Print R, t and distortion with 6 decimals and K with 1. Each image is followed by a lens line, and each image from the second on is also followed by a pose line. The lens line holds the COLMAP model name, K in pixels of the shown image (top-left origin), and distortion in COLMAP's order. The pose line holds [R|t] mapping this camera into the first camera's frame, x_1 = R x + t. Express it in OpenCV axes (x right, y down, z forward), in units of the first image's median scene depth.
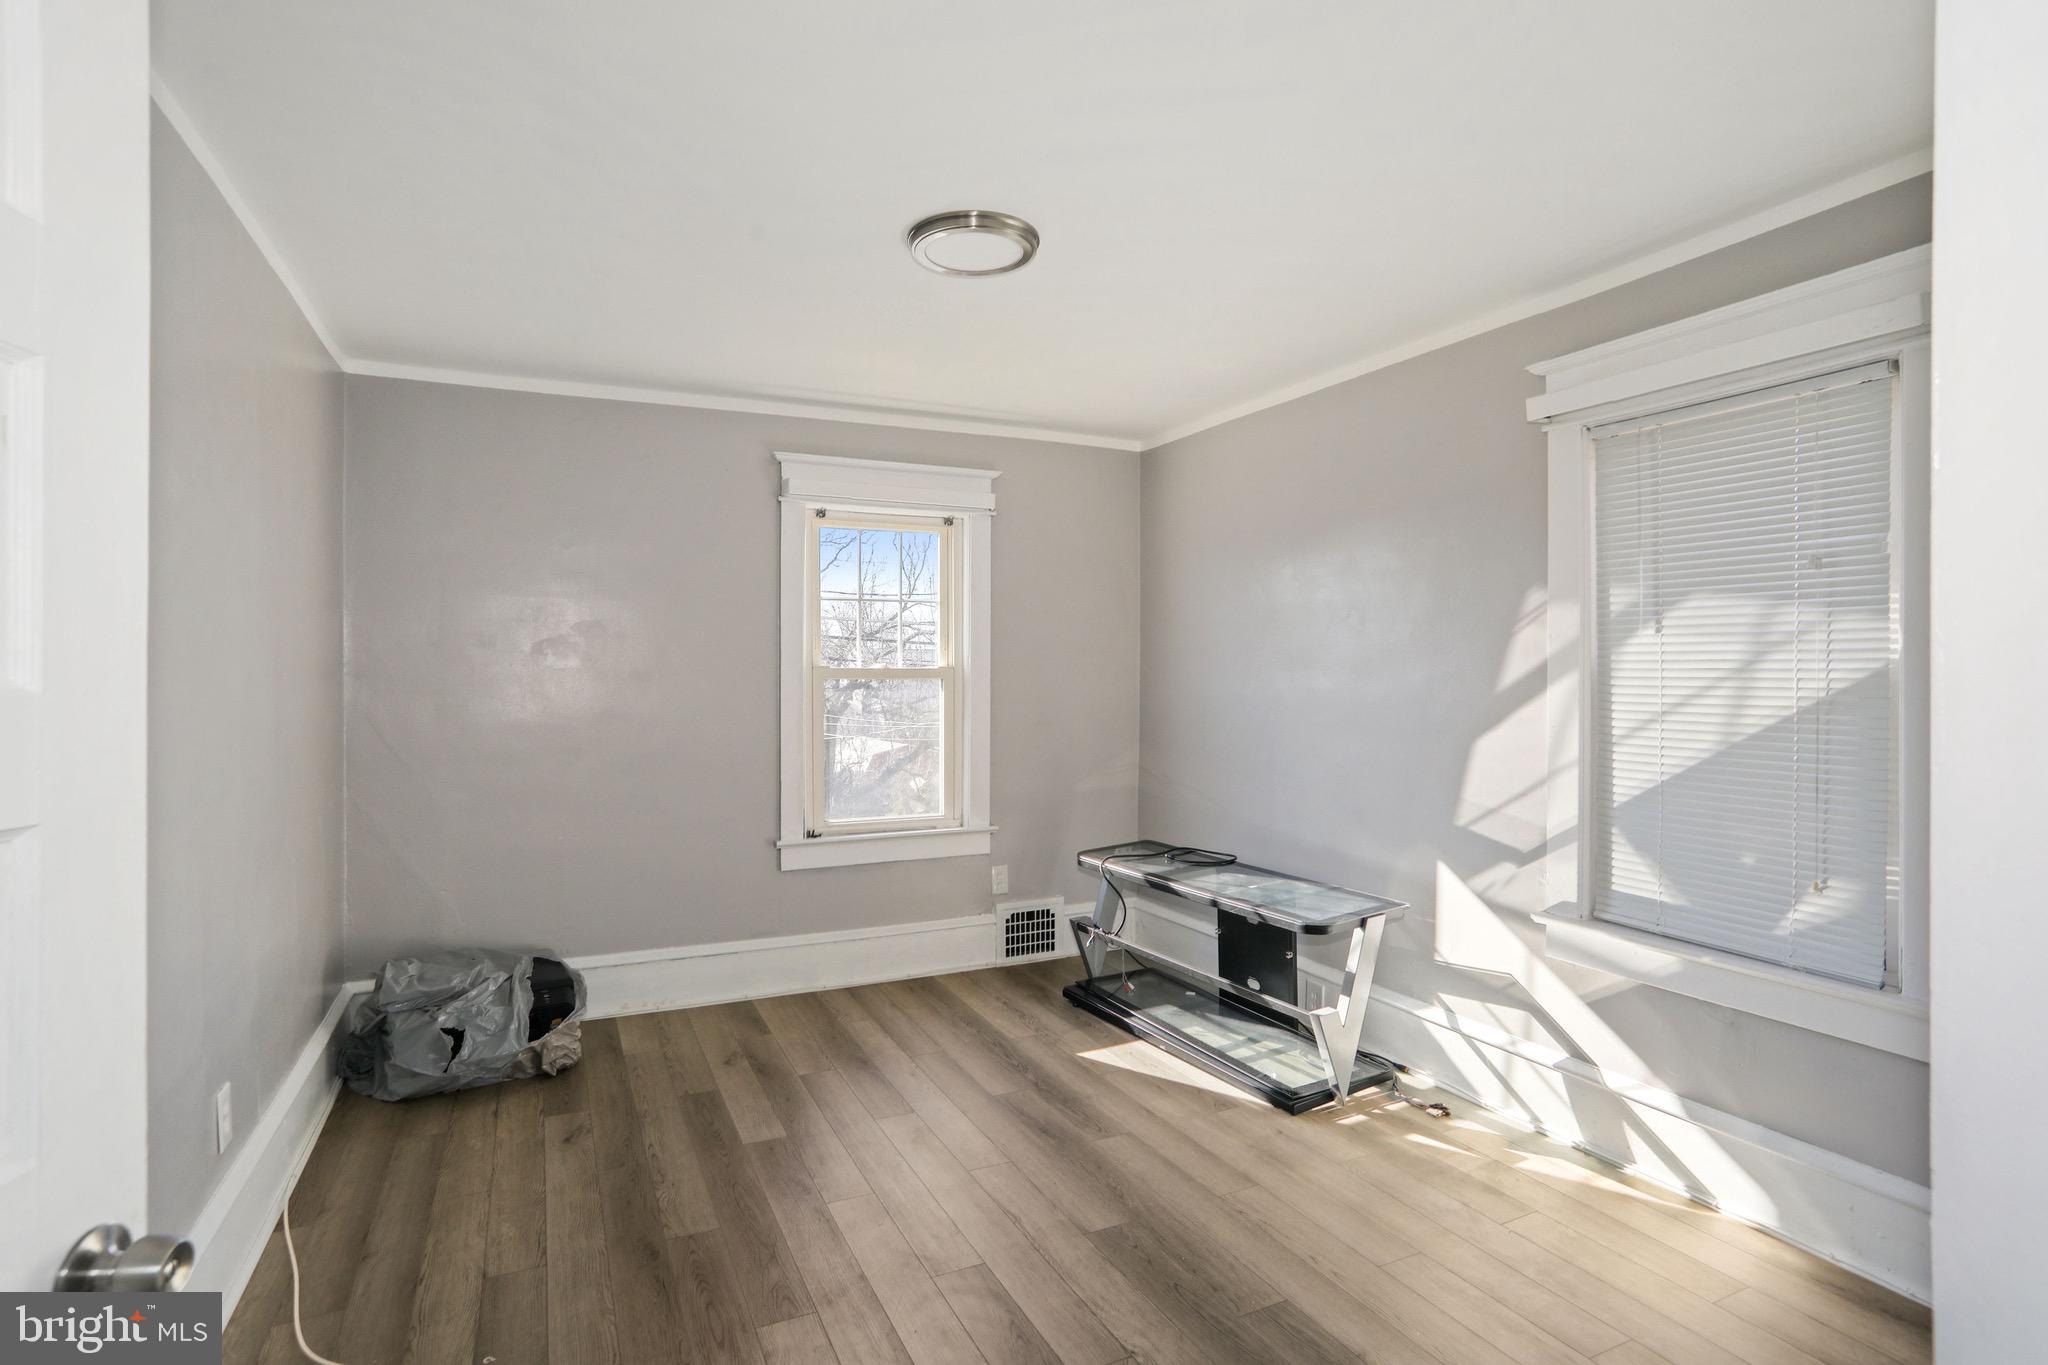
lens RADIAL K [[1053.6, 0, 1028.3], [0, 1053.6, 680.8], [0, 0, 1]] dist [0.012187, 0.001294]
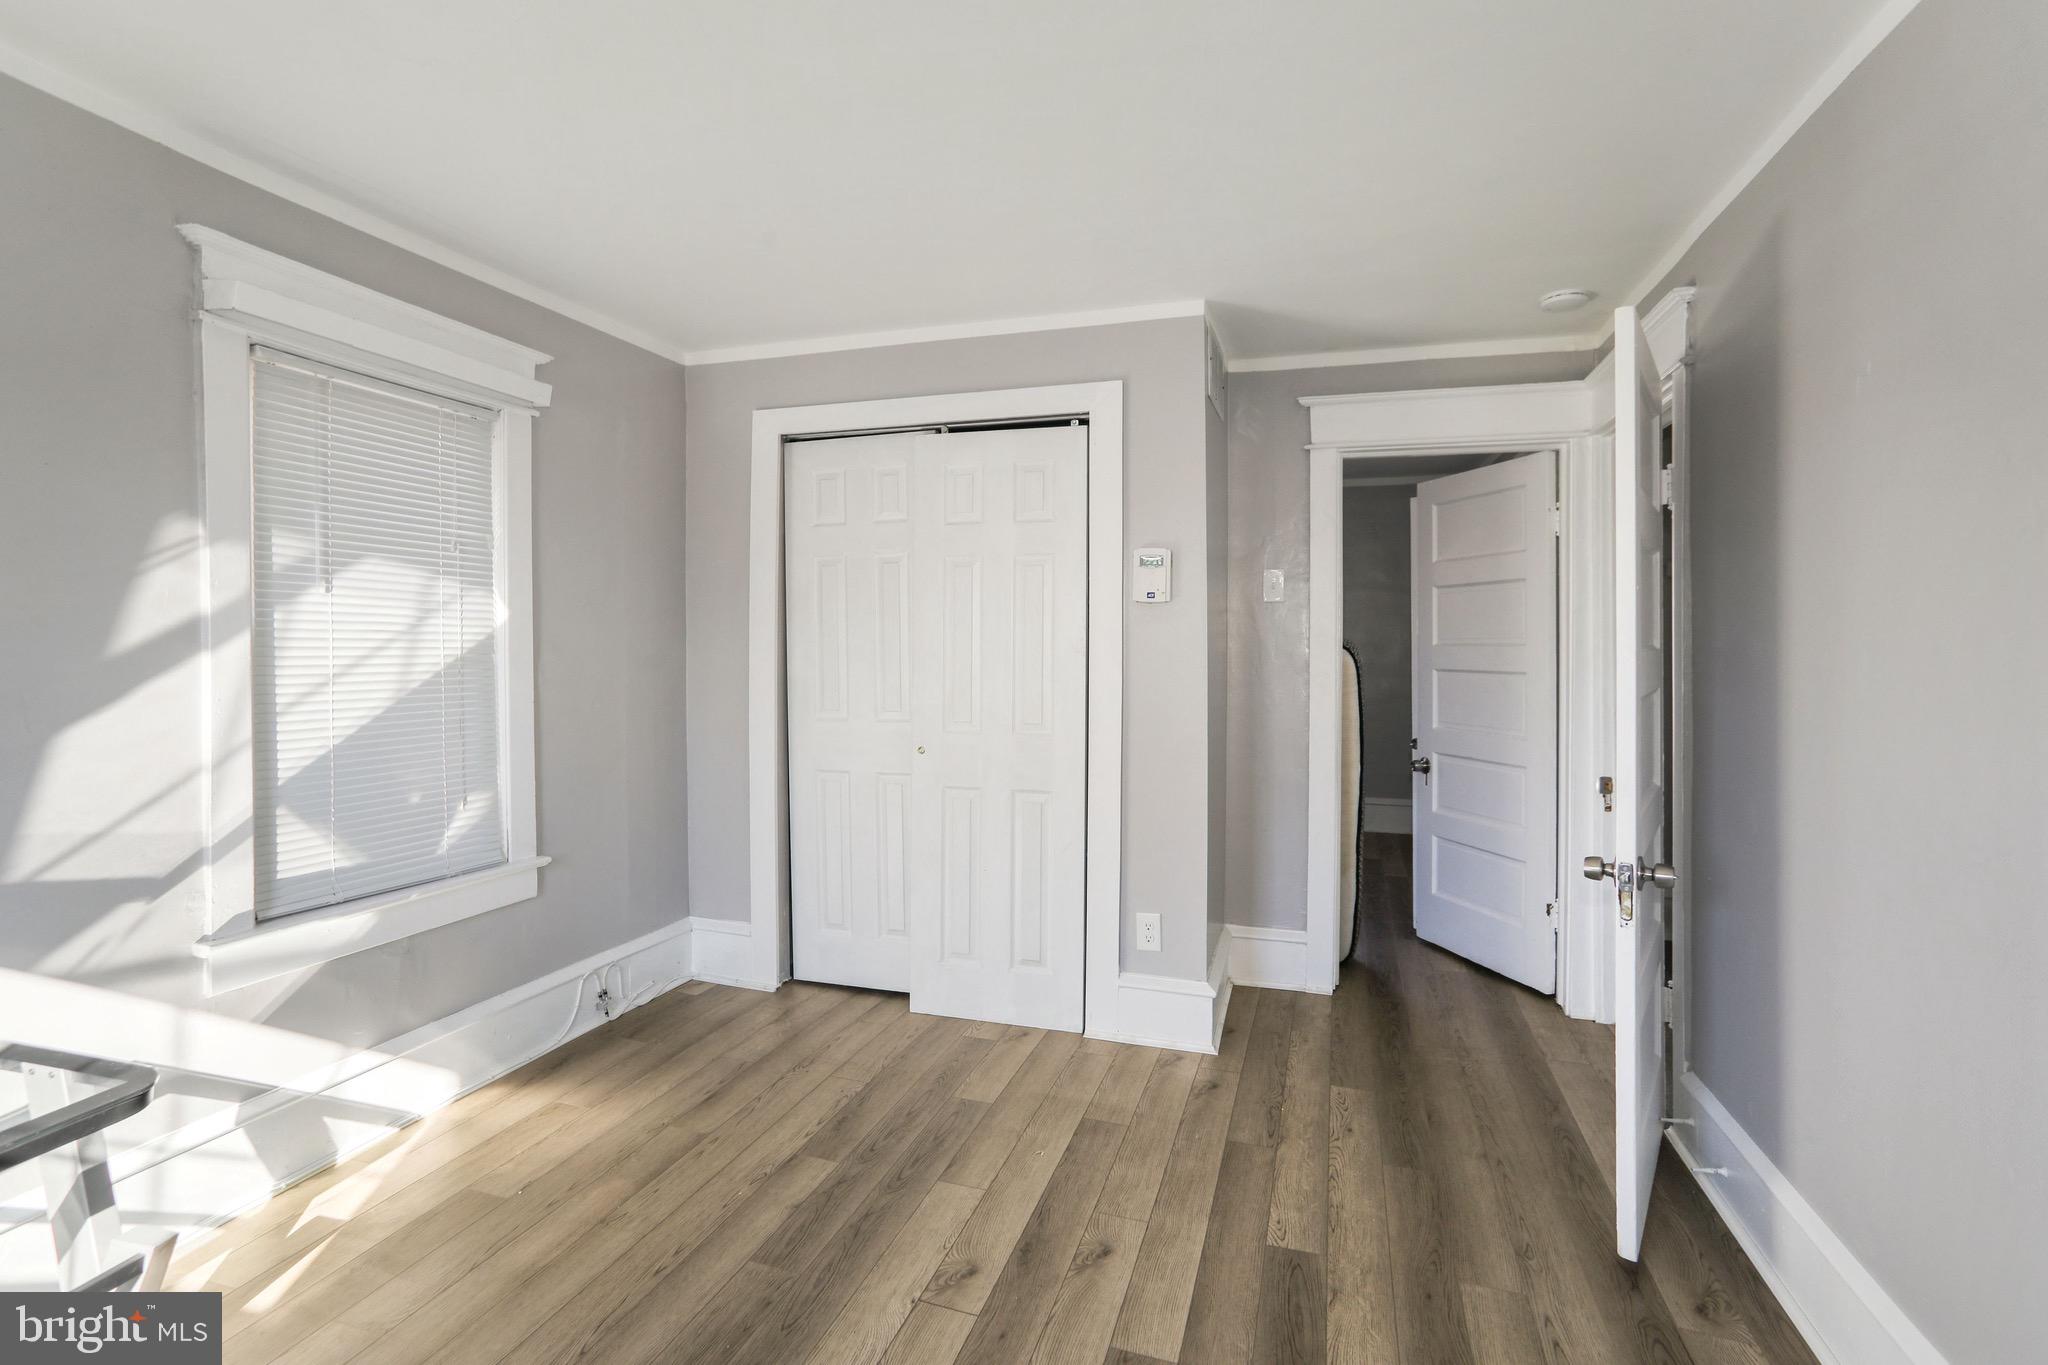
lens RADIAL K [[1053.6, 0, 1028.3], [0, 1053.6, 680.8], [0, 0, 1]] dist [0.012187, 0.001294]
pose [[-0.739892, -0.006561, 0.672693, -0.508773], [0.020205, 0.999285, 0.031971, 0.016597], [-0.672422, 0.037247, -0.739230, 1.238399]]
